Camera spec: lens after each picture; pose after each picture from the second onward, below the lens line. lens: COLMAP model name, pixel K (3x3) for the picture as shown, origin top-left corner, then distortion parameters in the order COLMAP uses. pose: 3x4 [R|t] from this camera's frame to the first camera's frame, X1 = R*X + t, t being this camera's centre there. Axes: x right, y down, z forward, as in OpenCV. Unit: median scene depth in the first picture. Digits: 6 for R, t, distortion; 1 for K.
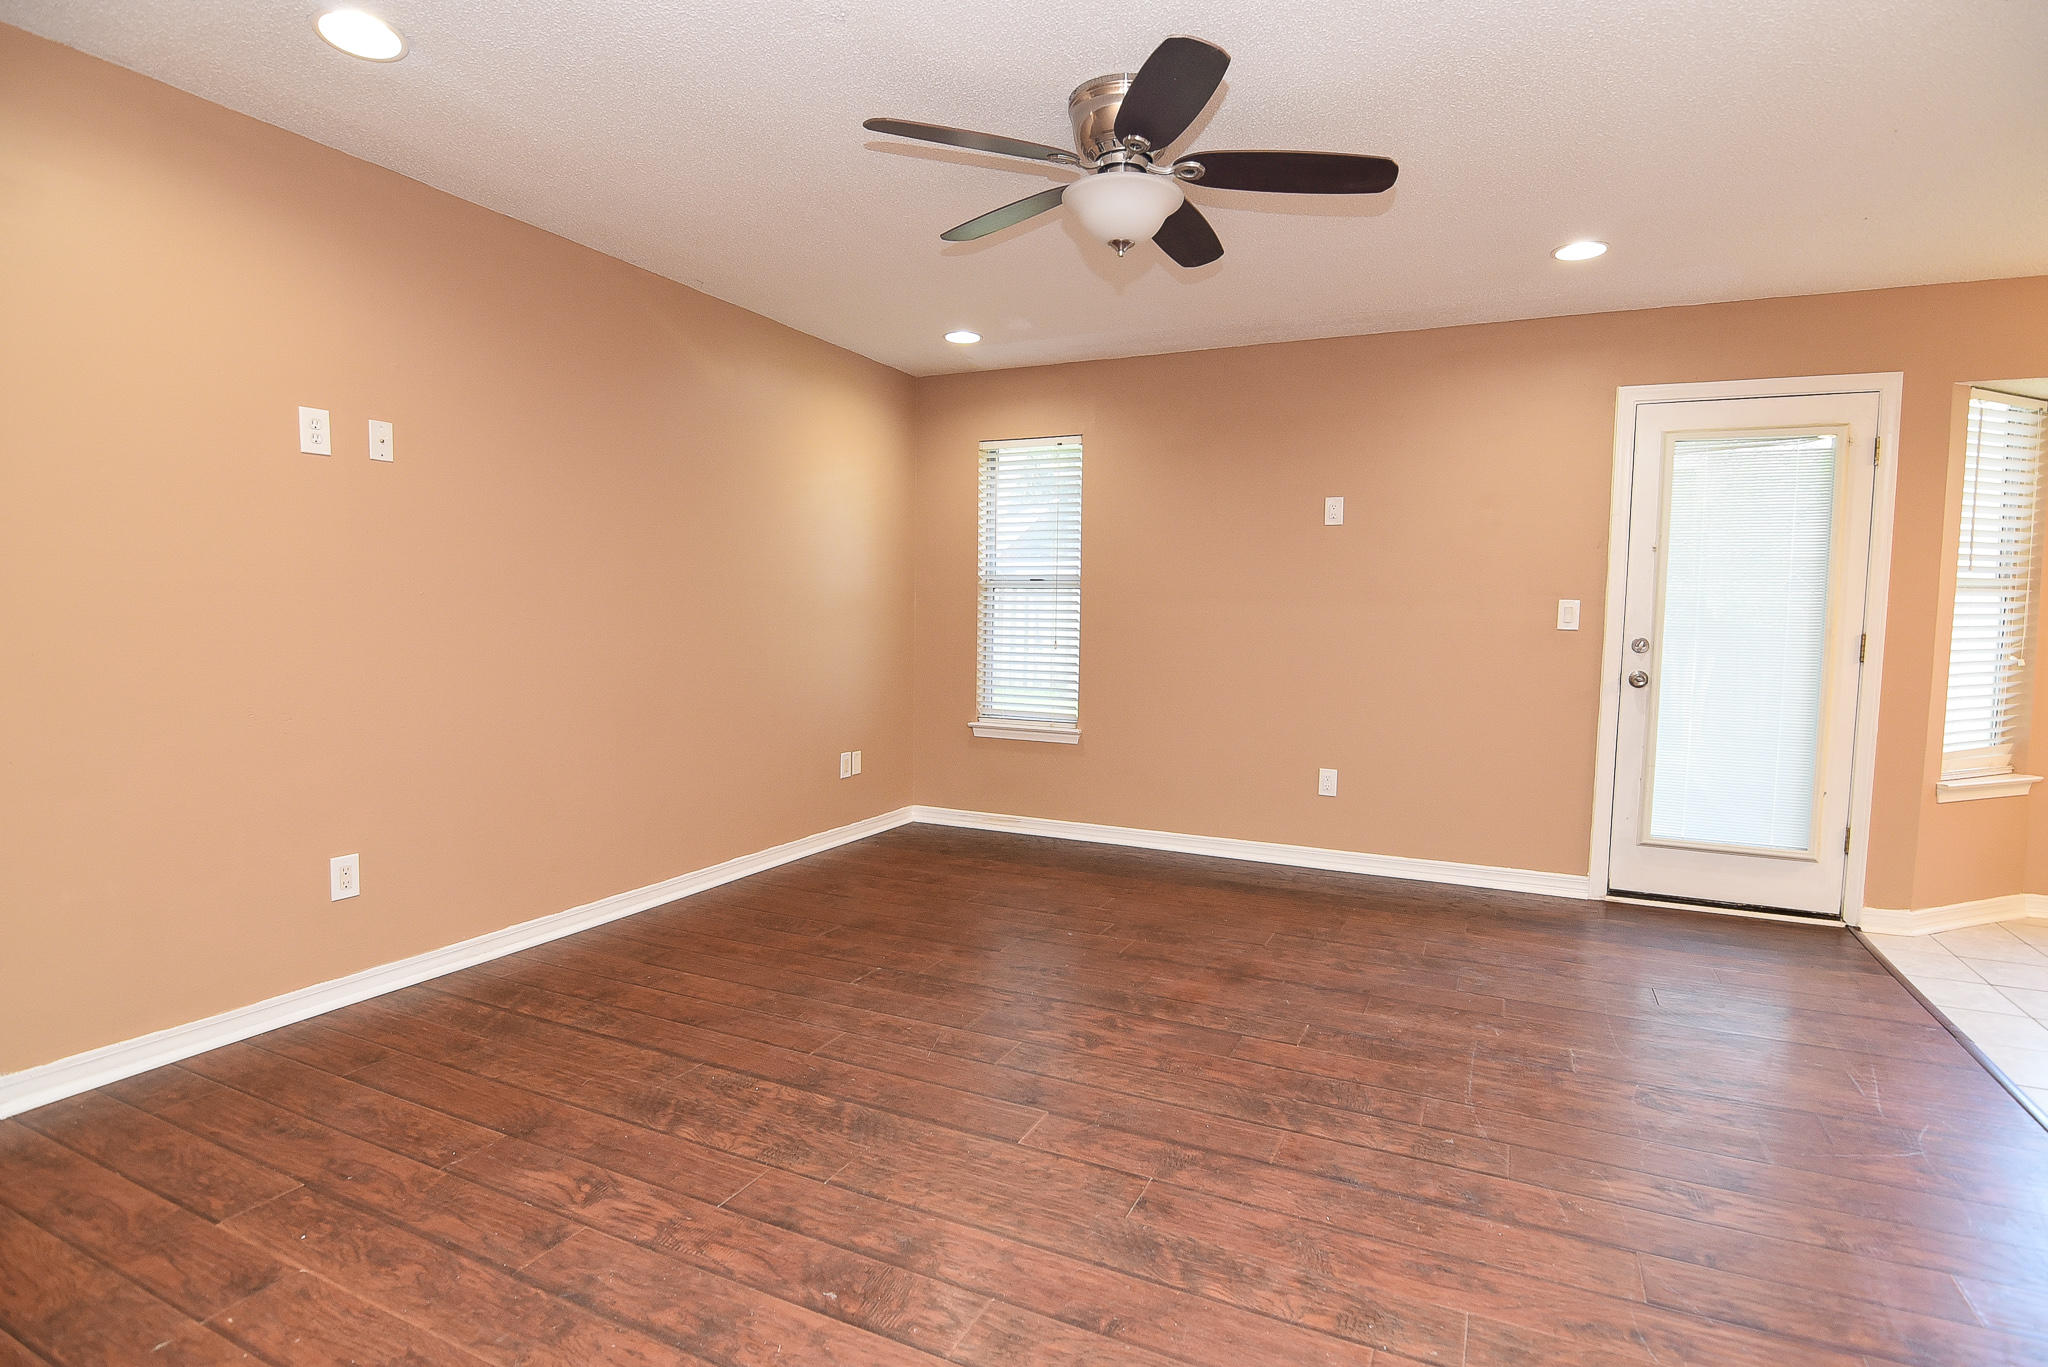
lens RADIAL K [[1007.9, 0, 1005.3], [0, 1007.9, 684.5], [0, 0, 1]] dist [-0.007571, -0.007221]
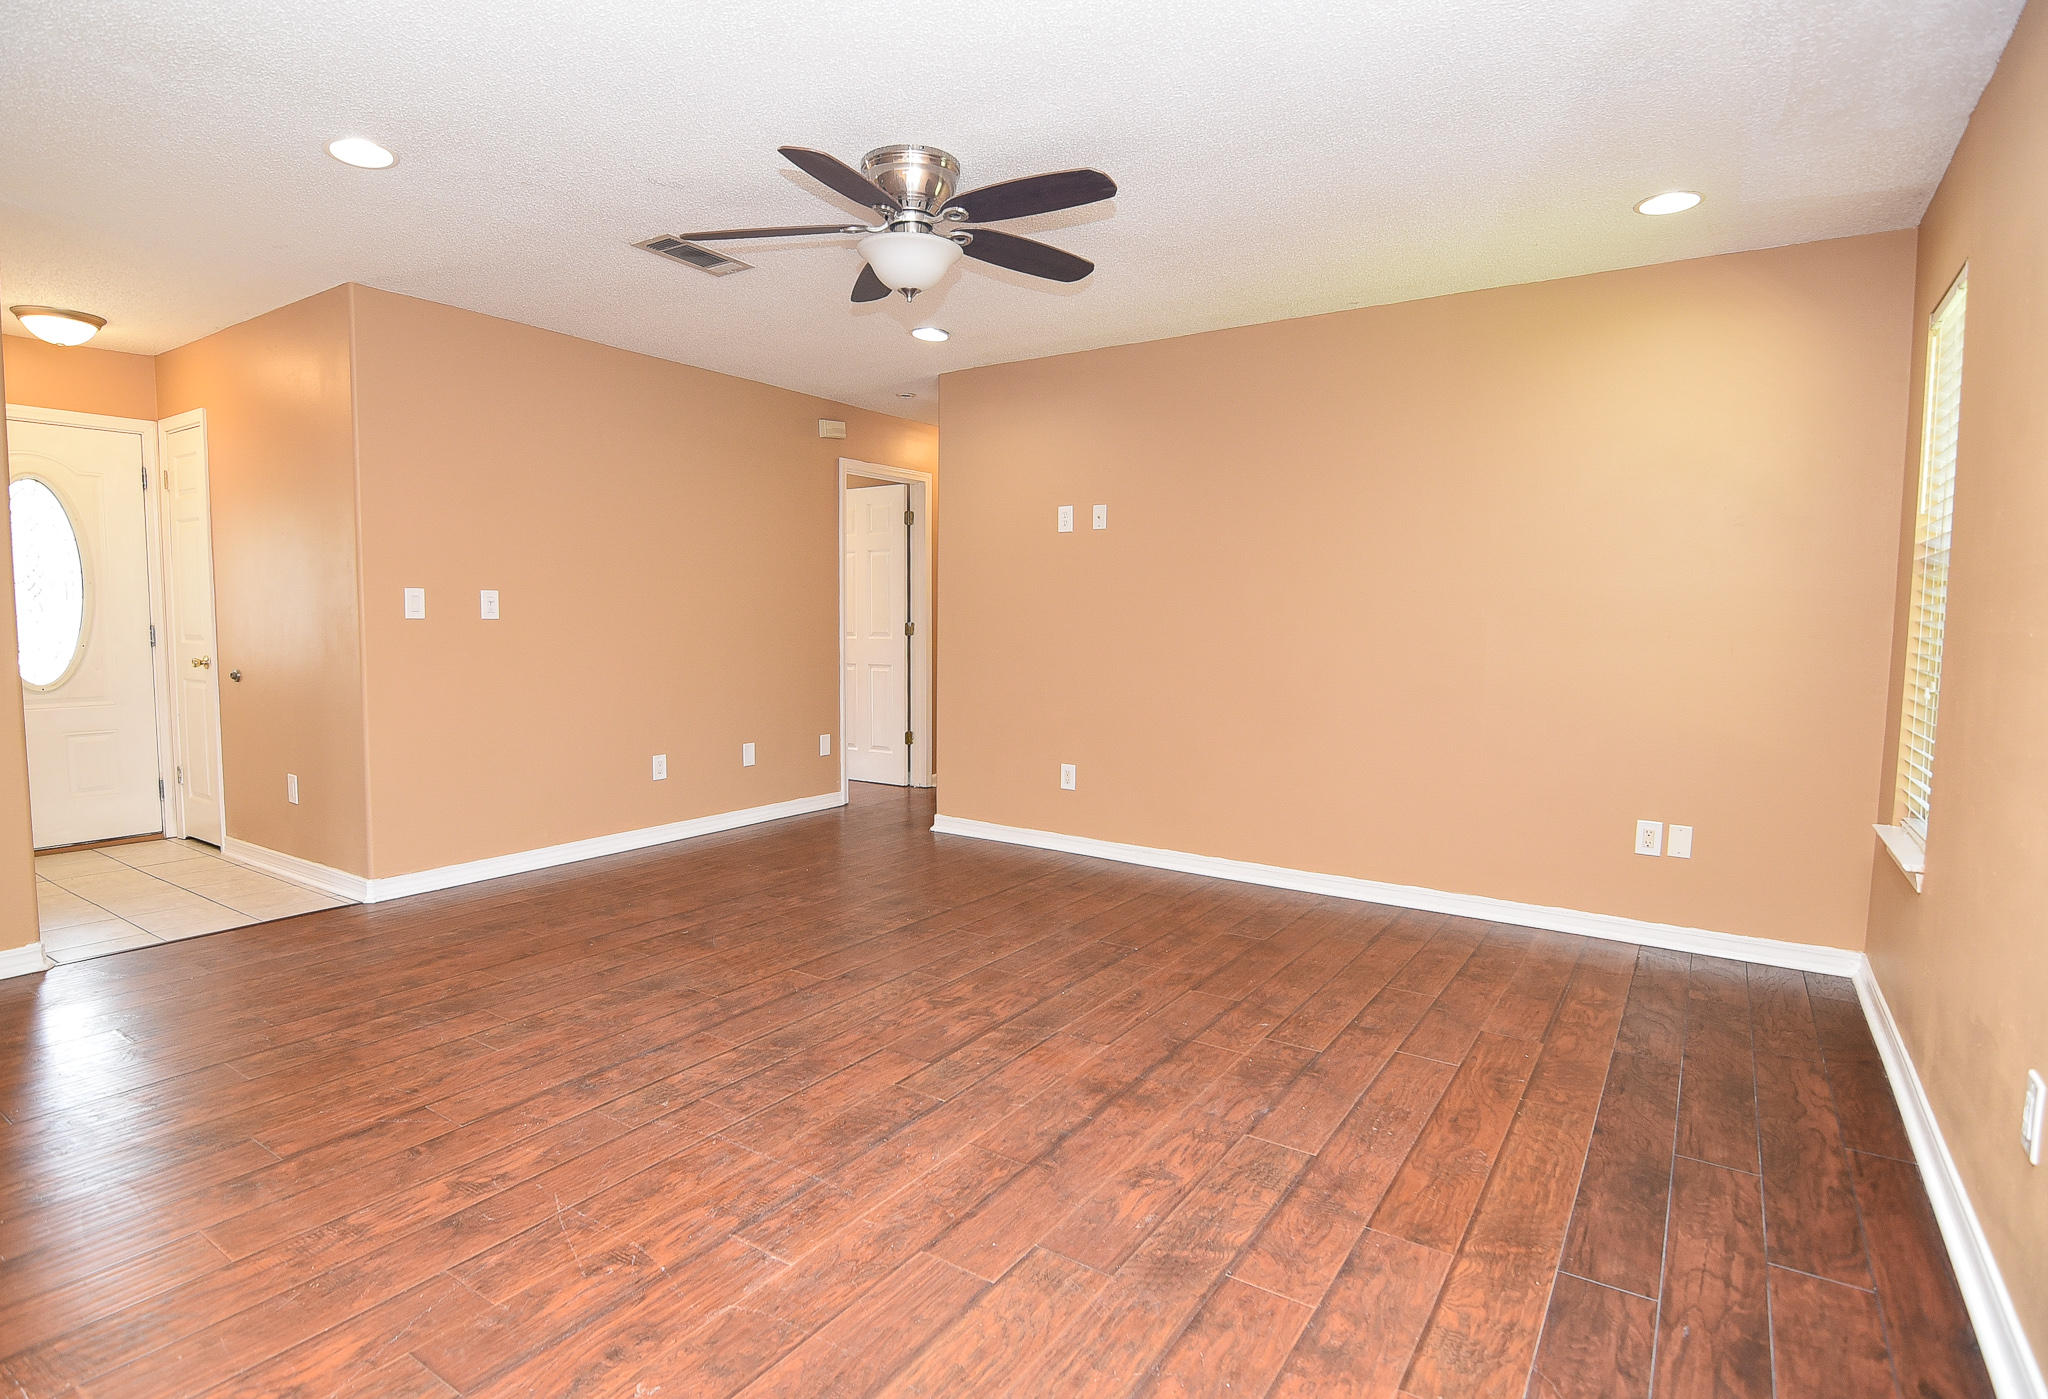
lens RADIAL K [[1060.0, 0, 1024.0], [0, 1060.0, 699.5], [0, 0, 1]] dist [-0.007716, -0.002074]
pose [[-0.115255, 0.063769, -0.991287, 1.132815], [-0.086184, 0.993532, 0.073934, -0.064335], [0.989590, 0.093955, -0.109014, 1.115854]]
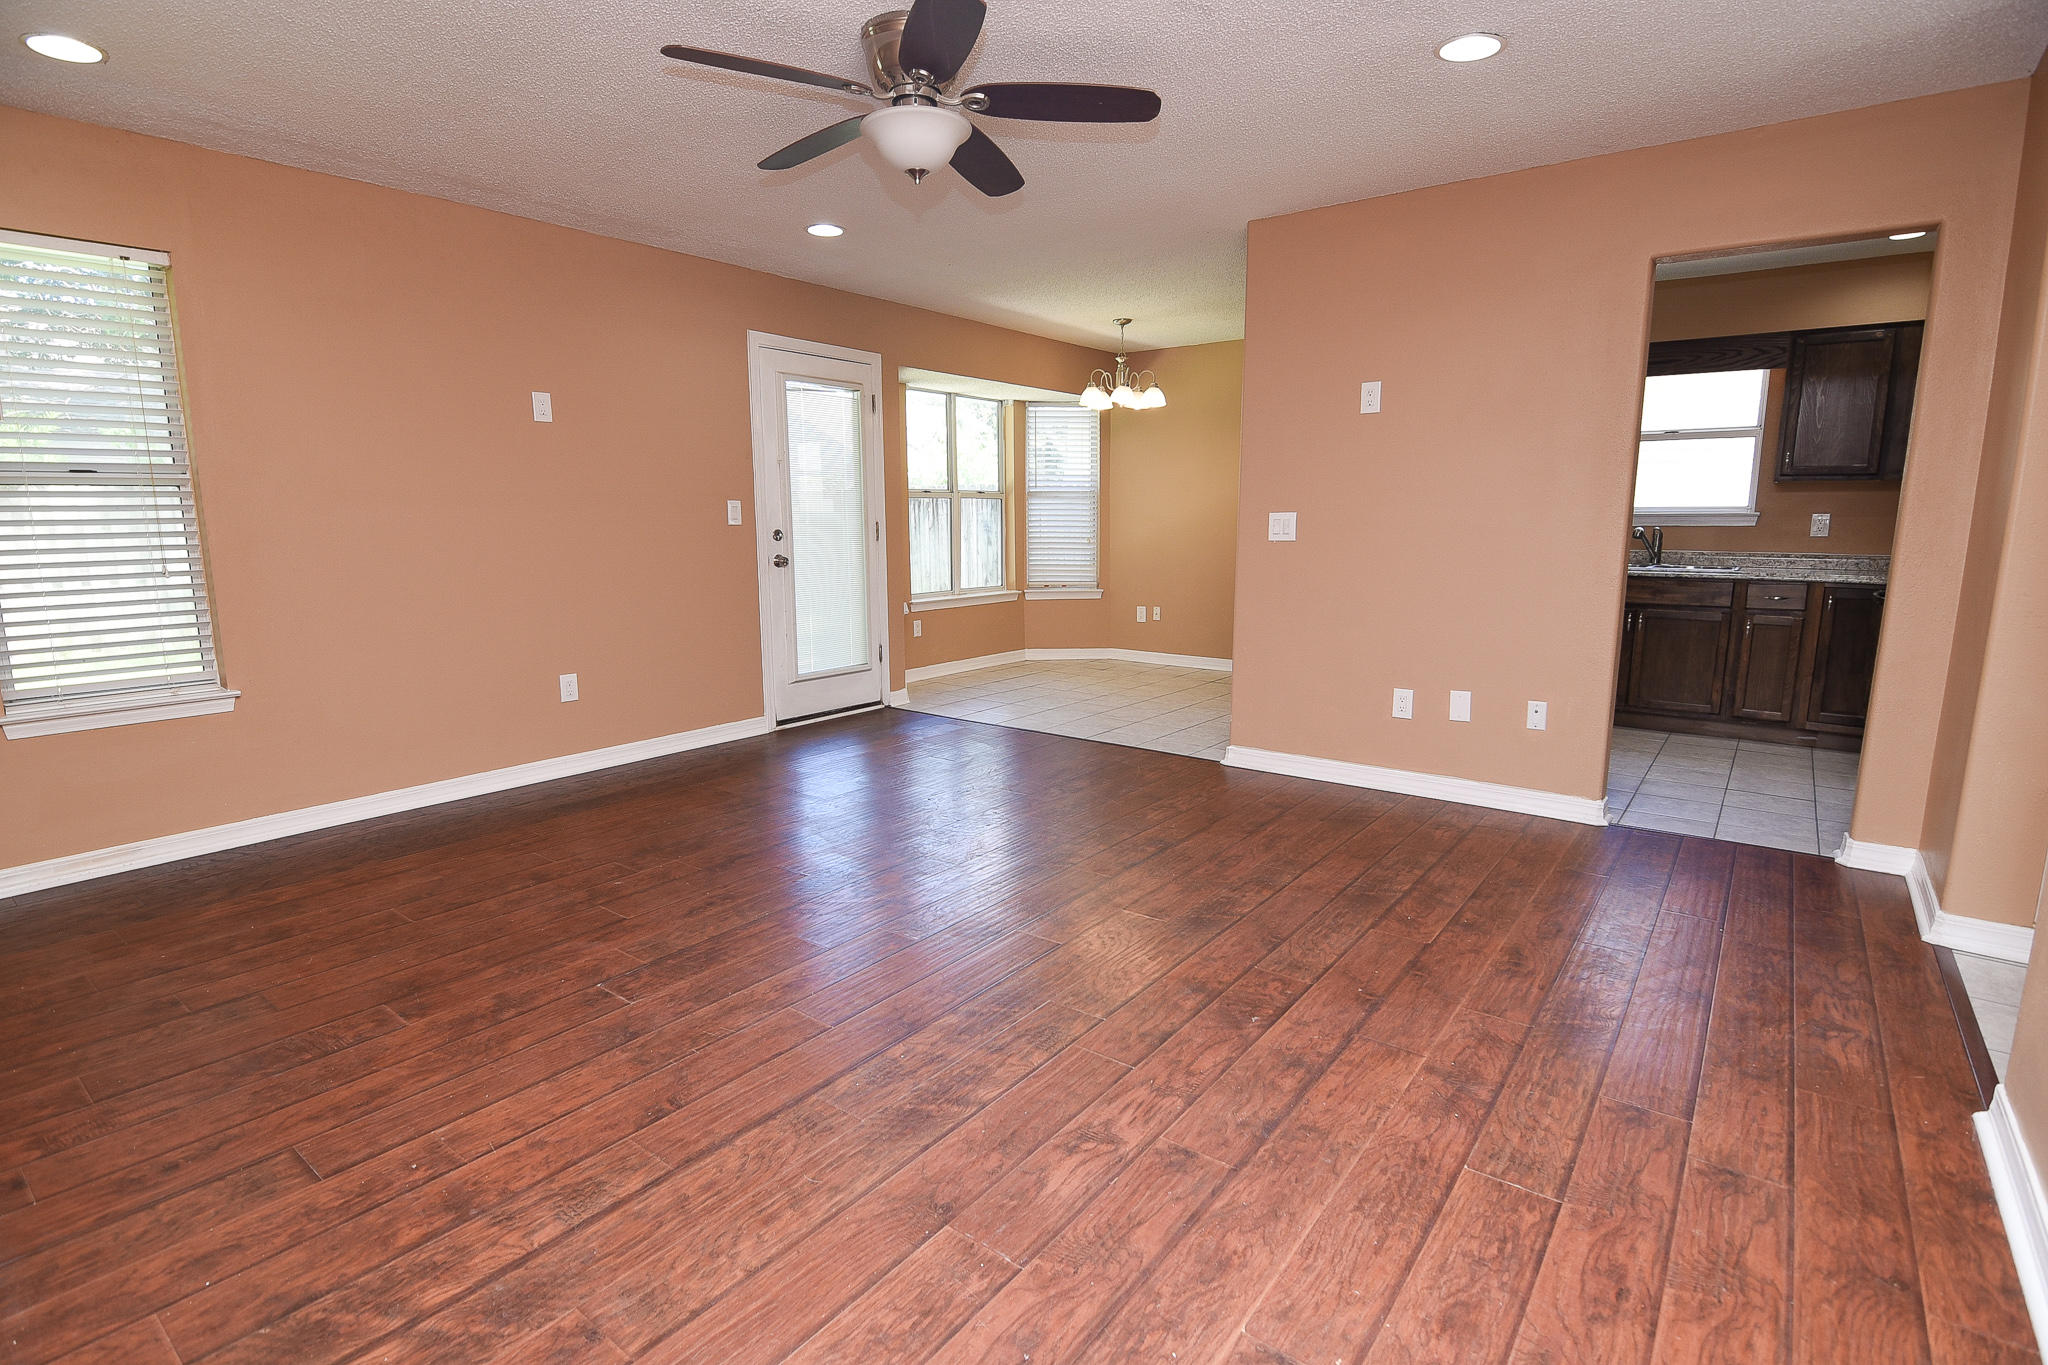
lens RADIAL K [[1007.9, 0, 1005.3], [0, 1007.9, 683.5], [0, 0, 1]] dist [-0.007571, -0.007221]
pose [[0.217353, -0.175298, 0.960223, -0.861689], [0.082009, 0.983543, 0.160991, -0.049555], [-0.972642, 0.043755, 0.228152, 0.582987]]
